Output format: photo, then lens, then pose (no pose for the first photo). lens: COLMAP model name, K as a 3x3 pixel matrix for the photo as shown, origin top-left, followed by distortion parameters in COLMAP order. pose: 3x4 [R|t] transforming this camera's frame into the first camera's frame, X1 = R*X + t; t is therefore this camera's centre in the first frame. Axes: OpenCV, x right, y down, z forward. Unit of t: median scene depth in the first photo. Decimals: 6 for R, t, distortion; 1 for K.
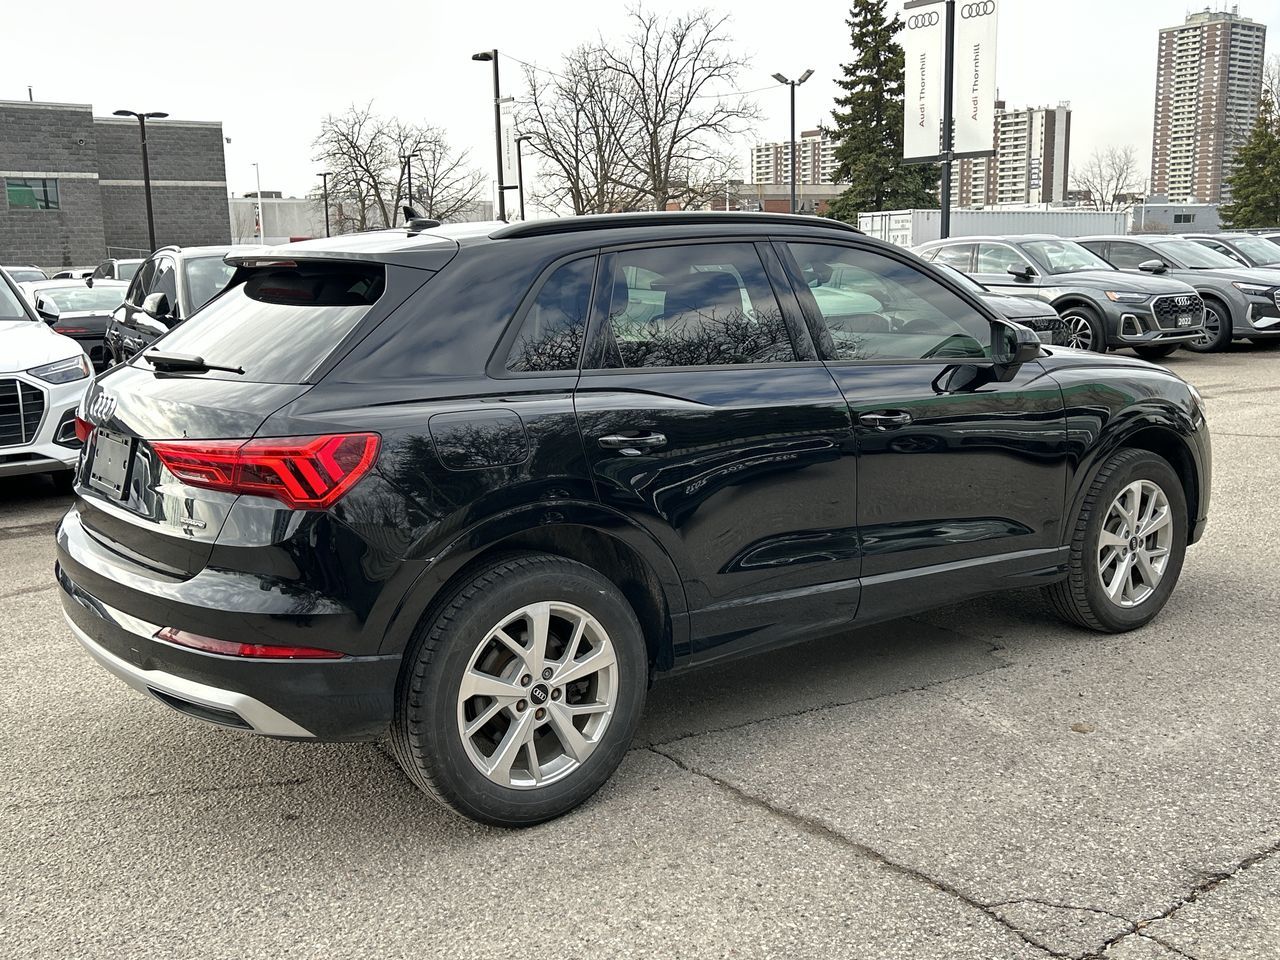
lens RADIAL K [[1266.2, 0, 642.5], [0, 1266.2, 466.1], [0, 0, 1]] dist [0.040098, -0.036389]
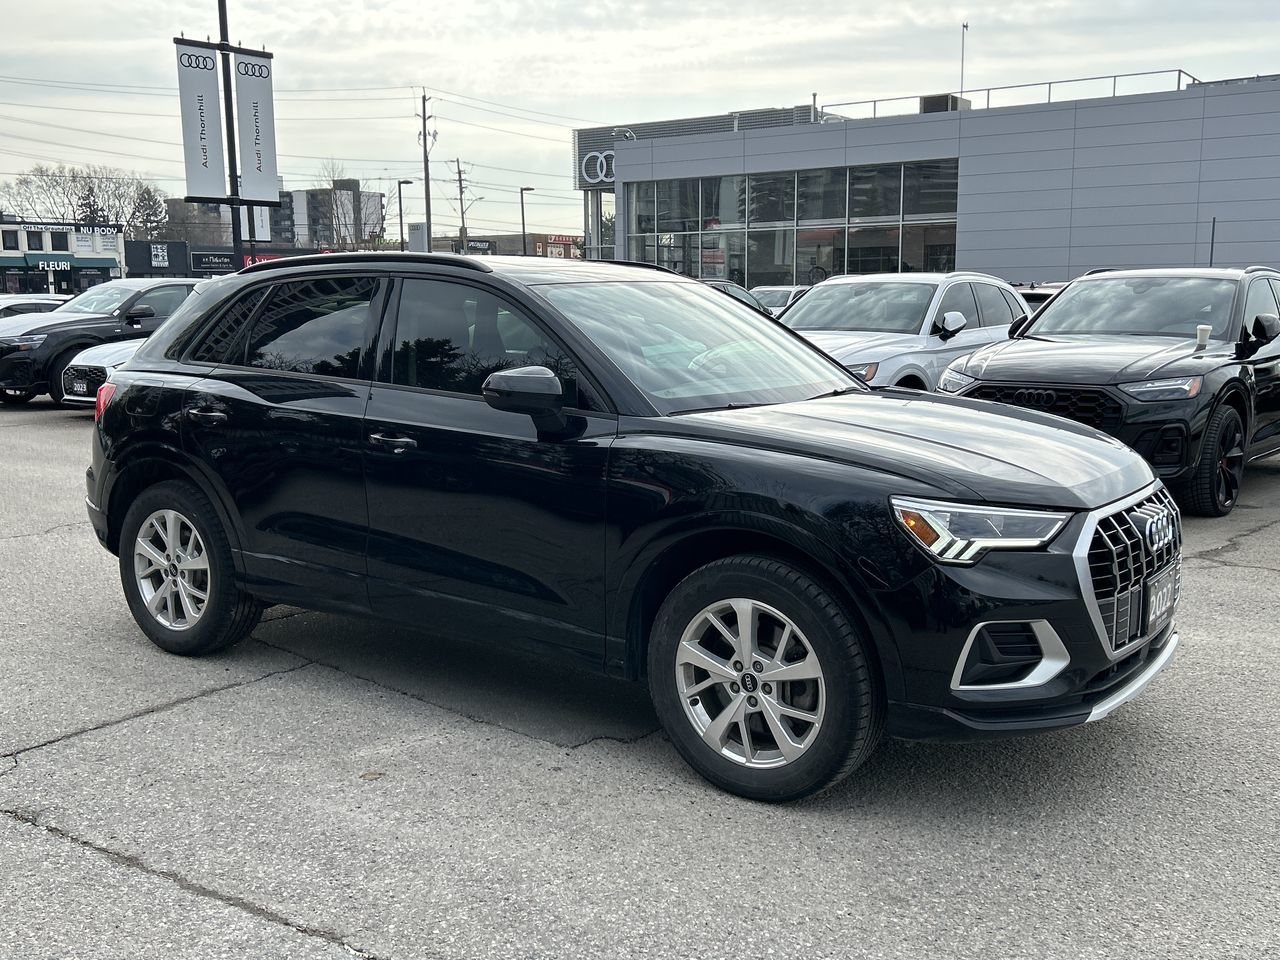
lens RADIAL K [[1273.0, 0, 640.0], [0, 1273.0, 480.0], [0, 0, 1]] dist [0.128109, -0.253109]
pose [[0.312081, 0.153908, -0.937506, 0.230660], [-0.155927, 0.981707, 0.109258, -0.028152], [0.937172, 0.112085, 0.330371, 0.148036]]
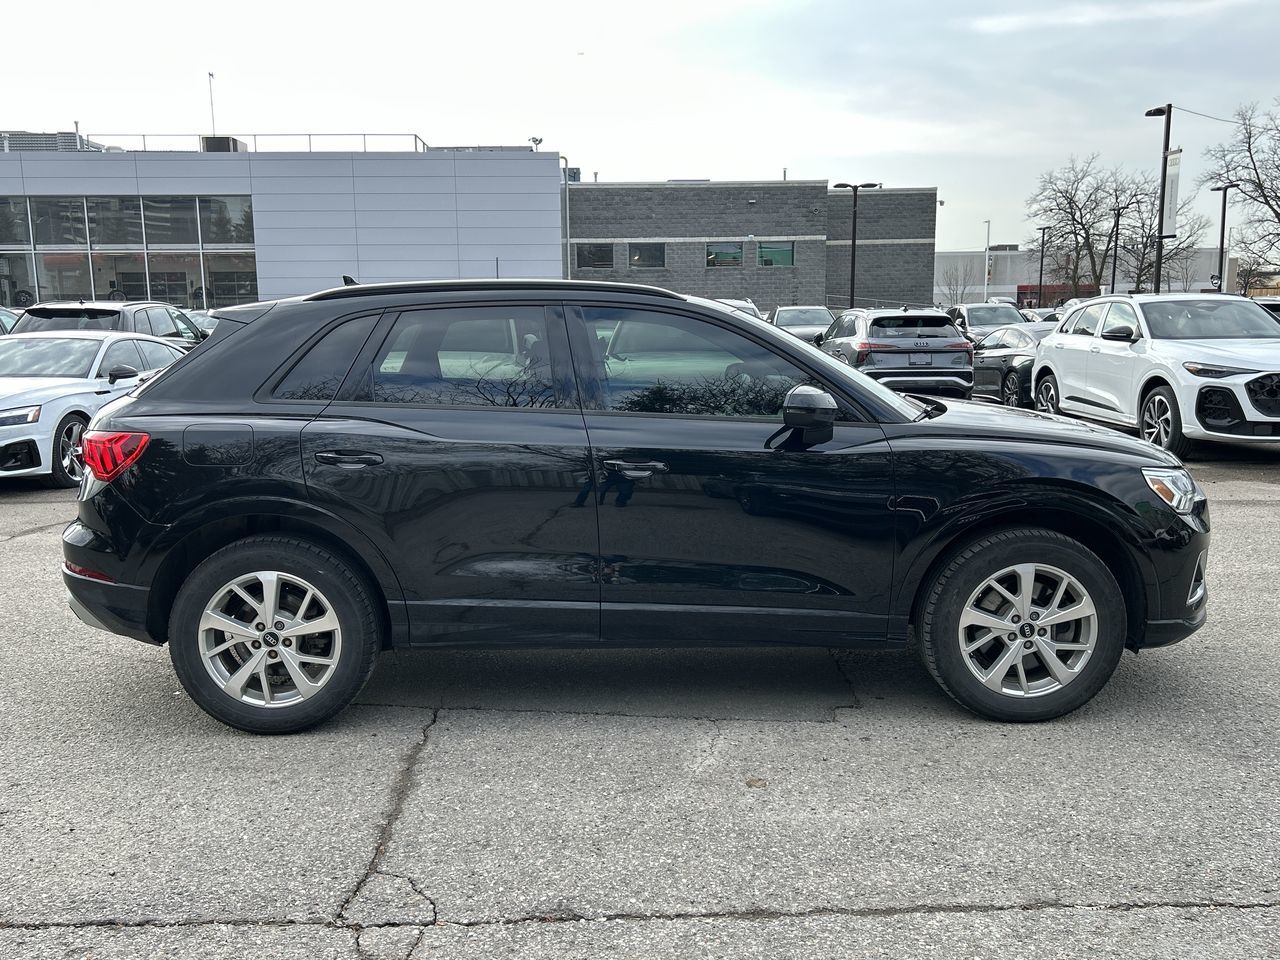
lens RADIAL K [[1109.9, 0, 640.0], [0, 1109.9, 480.0], [0, 0, 1]] dist [0.027095, -0.008925]
pose [[0.816257, 0.099085, -0.569128, 0.132984], [-0.101576, 0.994449, 0.027452, -0.009179], [0.568689, 0.035402, 0.821790, 0.035549]]
